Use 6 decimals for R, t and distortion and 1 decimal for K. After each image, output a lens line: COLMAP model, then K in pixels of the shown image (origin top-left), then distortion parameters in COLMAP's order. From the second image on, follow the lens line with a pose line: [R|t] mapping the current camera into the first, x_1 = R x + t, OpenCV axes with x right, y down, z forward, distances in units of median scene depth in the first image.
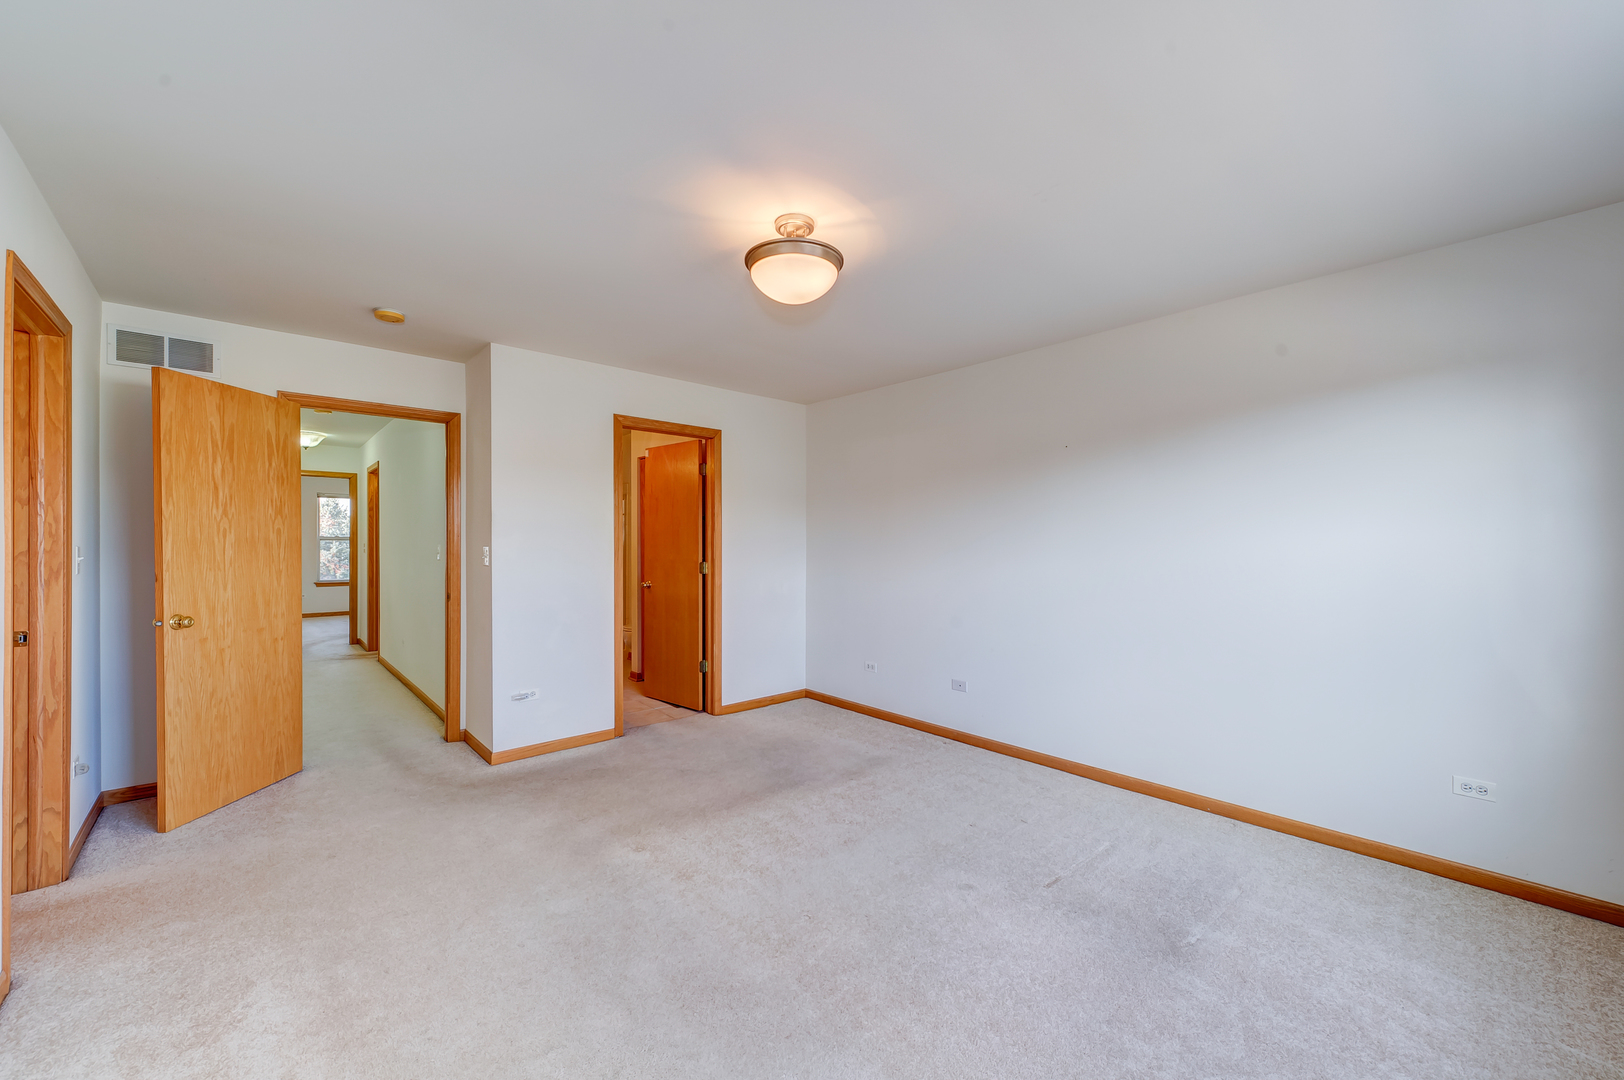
lens RADIAL K [[640.3, 0, 814.7], [0, 640.3, 541.4], [0, 0, 1]] dist [0.008472, -0.002236]
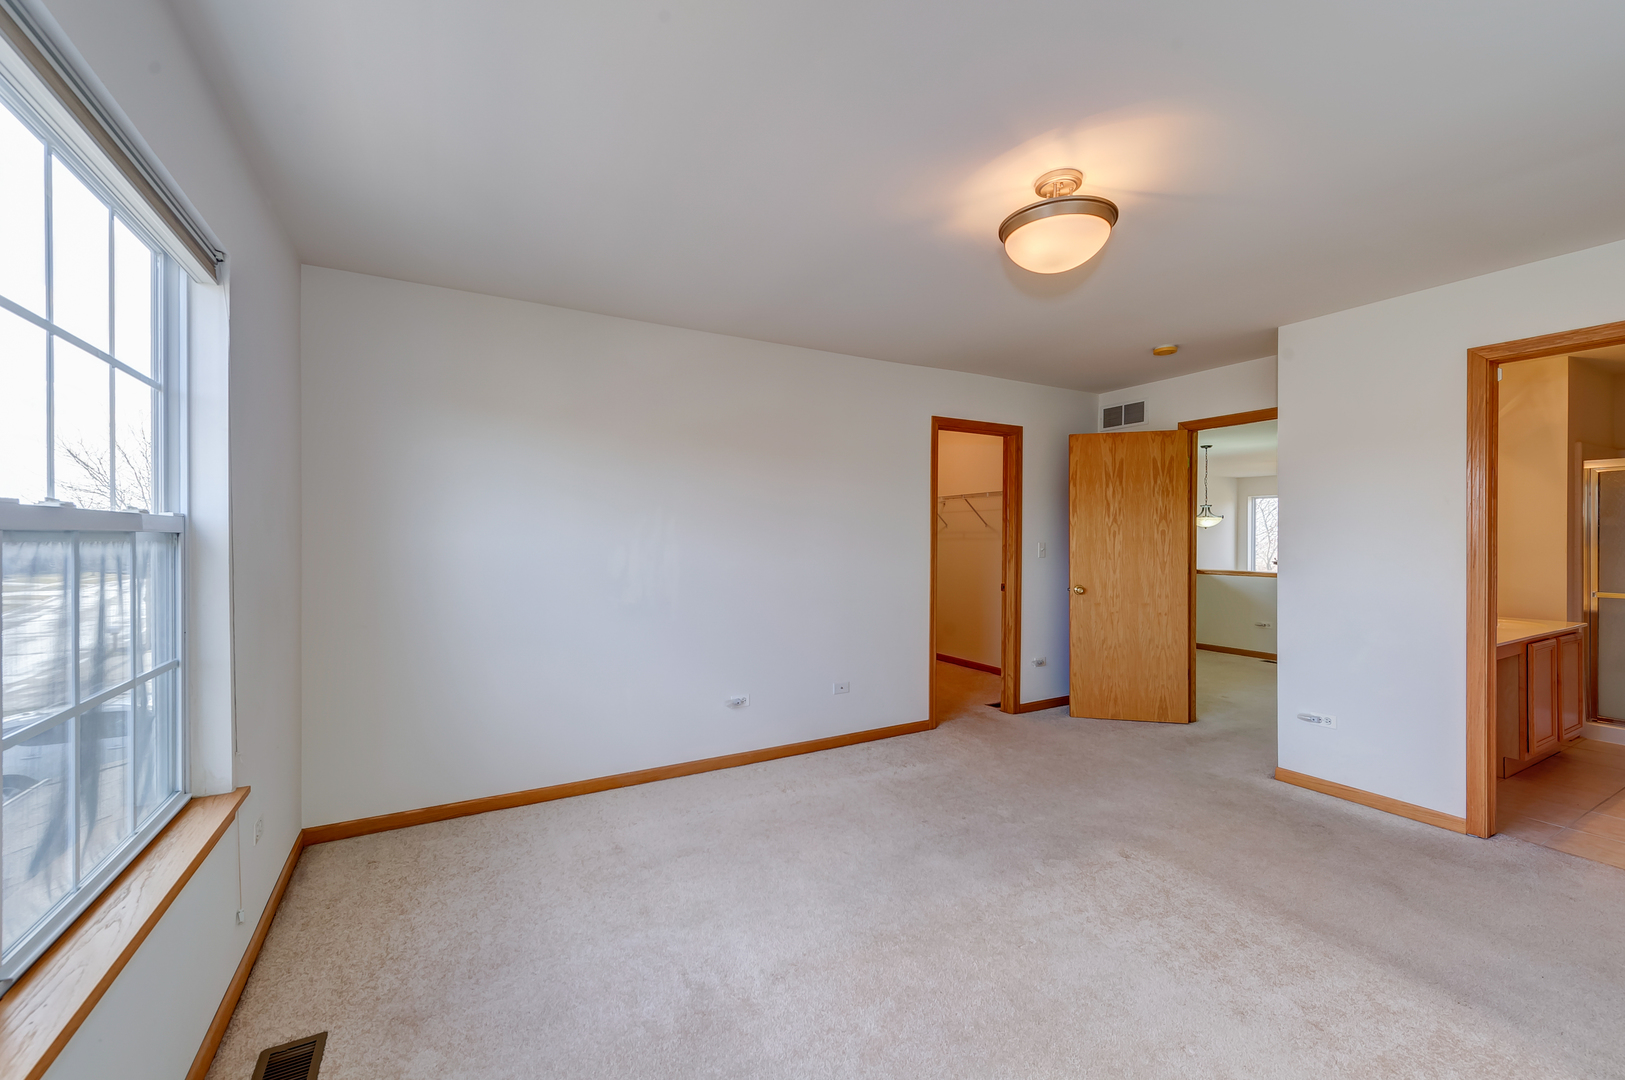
lens RADIAL K [[640.7, 0, 782.3], [0, 640.7, 545.4], [0, 0, 1]] dist [0.008472, -0.002236]
pose [[-0.256219, 0.008796, -0.966579, 0.688231], [-0.000359, 0.999958, 0.009195, -0.000806], [0.966619, 0.002703, -0.256205, 0.637712]]
